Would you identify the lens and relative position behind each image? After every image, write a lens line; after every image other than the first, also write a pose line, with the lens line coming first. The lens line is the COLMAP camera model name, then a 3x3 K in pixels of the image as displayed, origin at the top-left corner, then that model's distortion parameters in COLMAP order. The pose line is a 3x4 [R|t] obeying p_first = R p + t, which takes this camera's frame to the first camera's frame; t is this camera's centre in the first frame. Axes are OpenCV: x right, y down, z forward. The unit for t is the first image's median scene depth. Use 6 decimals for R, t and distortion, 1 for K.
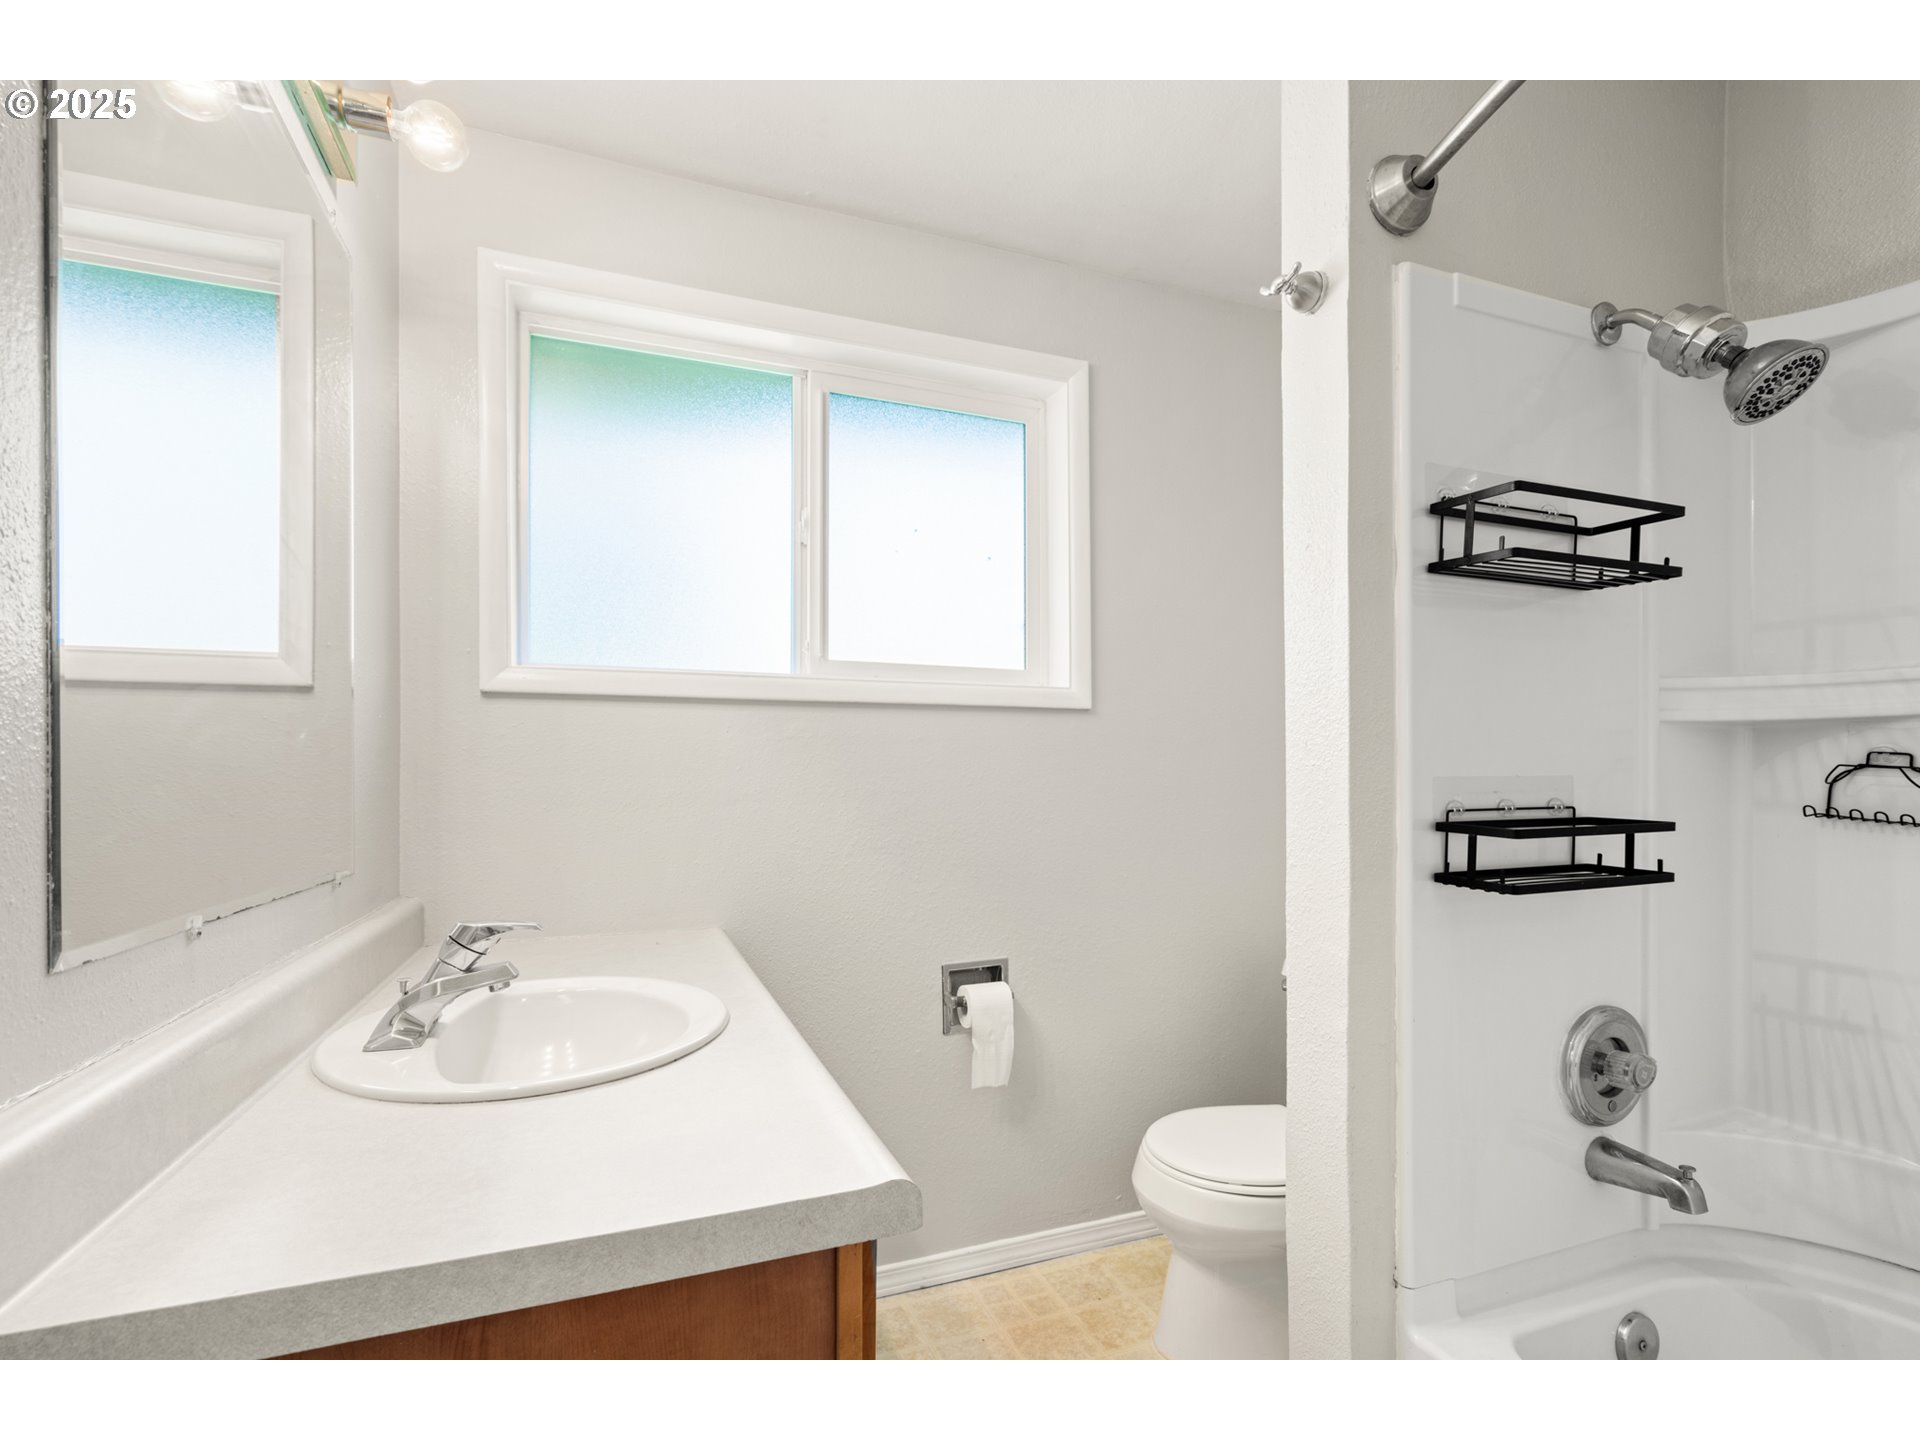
lens RADIAL K [[898.1, 0, 951.7], [0, 898.1, 729.1], [0, 0, 1]] dist [-0.000380, 0.005385]
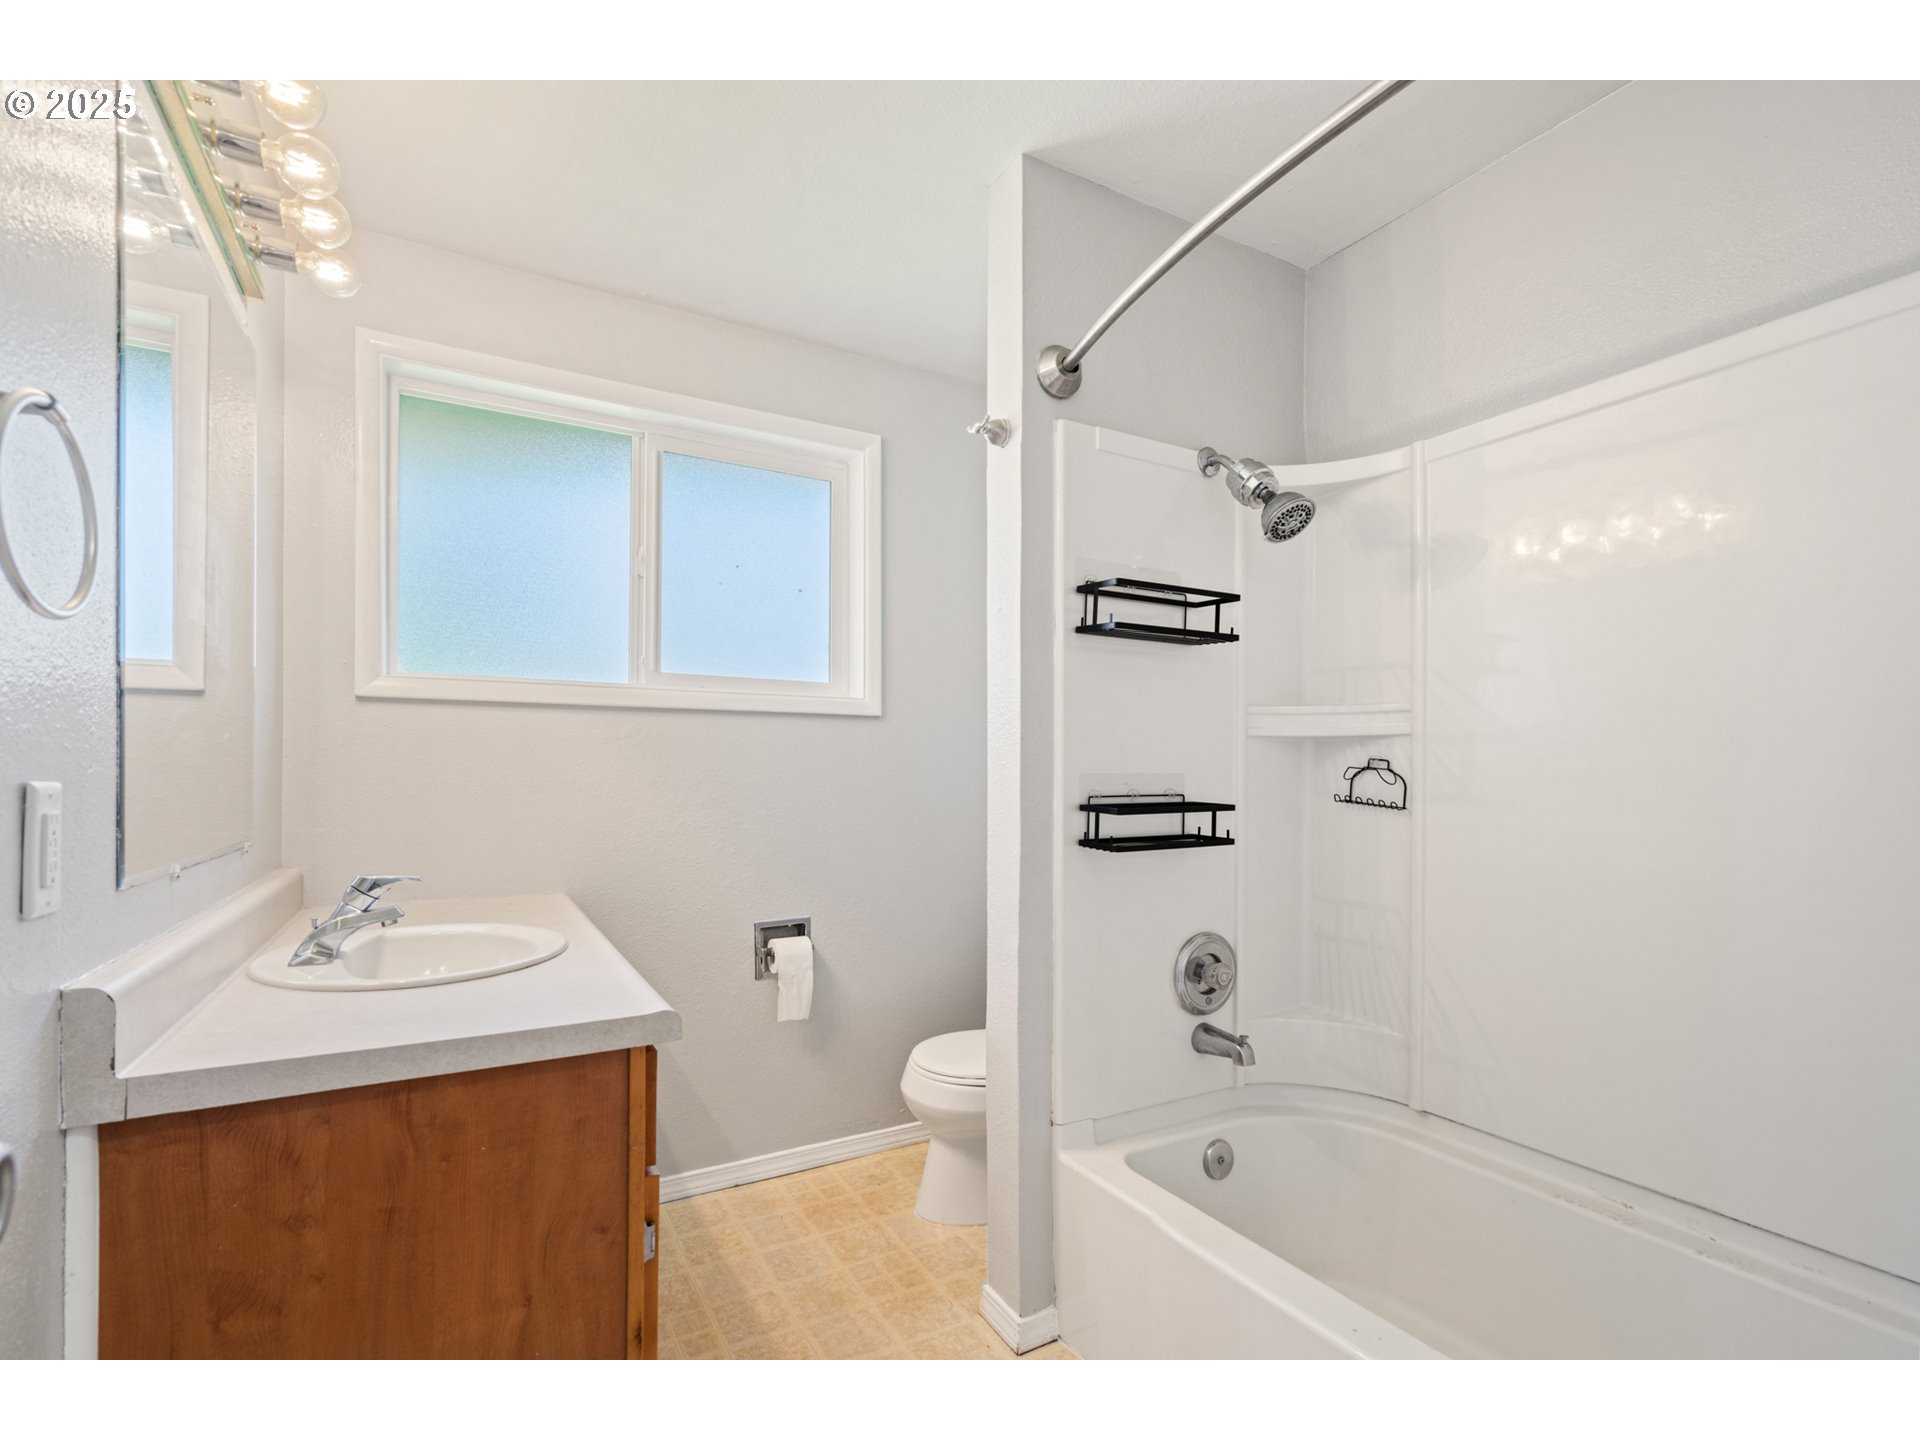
lens RADIAL K [[903.0, 0, 951.7], [0, 903.0, 739.5], [0, 0, 1]] dist [0.002200, 0.000491]
pose [[0.989600, 0.012644, 0.143292, 0.117629], [-0.015627, 0.999684, 0.019711, -0.026216], [-0.142998, -0.021746, 0.989484, -0.398739]]
